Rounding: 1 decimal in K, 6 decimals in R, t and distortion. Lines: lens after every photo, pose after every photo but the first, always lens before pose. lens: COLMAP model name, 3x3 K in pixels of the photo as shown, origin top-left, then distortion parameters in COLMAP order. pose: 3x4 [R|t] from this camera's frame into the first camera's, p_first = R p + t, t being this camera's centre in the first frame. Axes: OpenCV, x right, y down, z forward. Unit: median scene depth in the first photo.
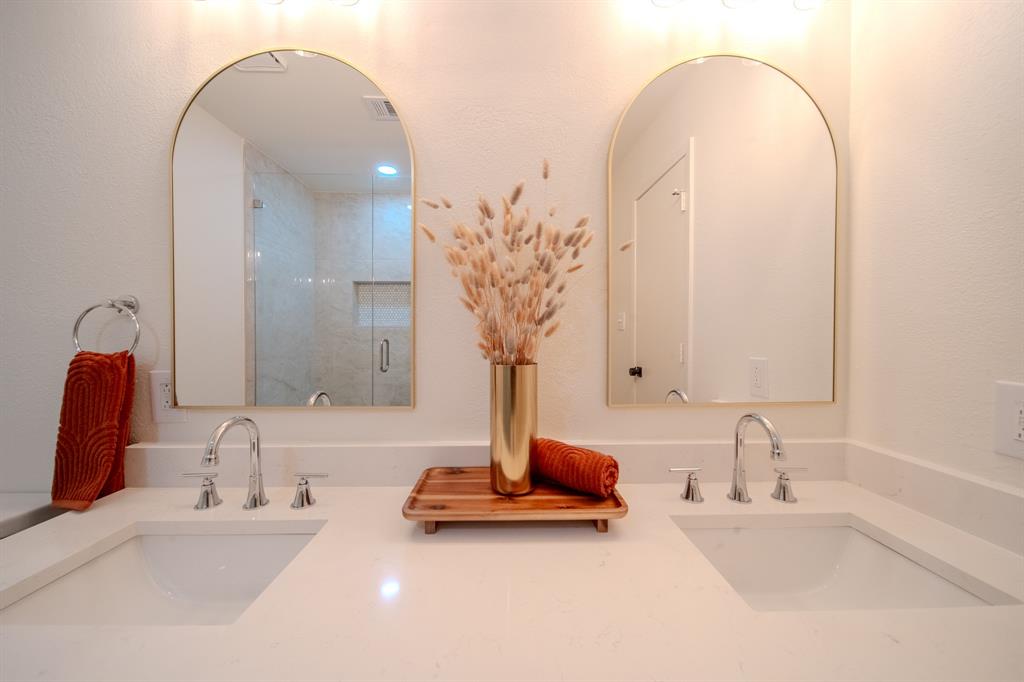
lens RADIAL K [[362.4, 0, 511.3], [0, 362.4, 337.7], [0, 0, 1]] dist [-0.001752, -0.000054]
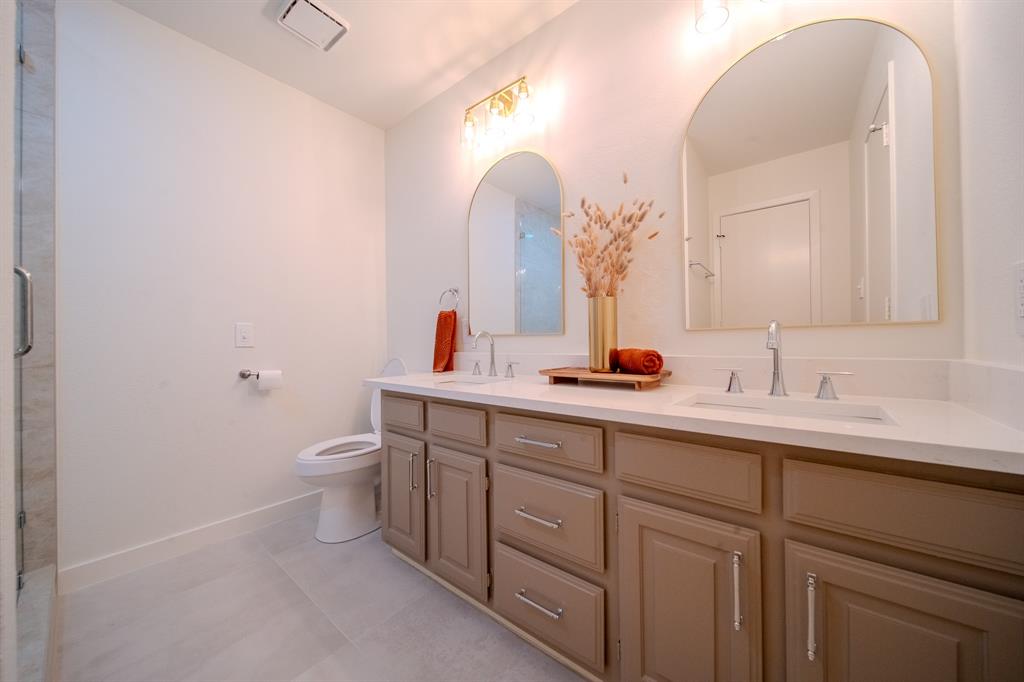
lens RADIAL K [[362.4, 0, 511.3], [0, 362.4, 337.7], [0, 0, 1]] dist [-0.001752, -0.000054]
pose [[0.756459, -0.014460, -0.653882, 0.695543], [0.000979, 0.999779, -0.020978, 0.255001], [0.654041, 0.015229, 0.756306, -0.487886]]
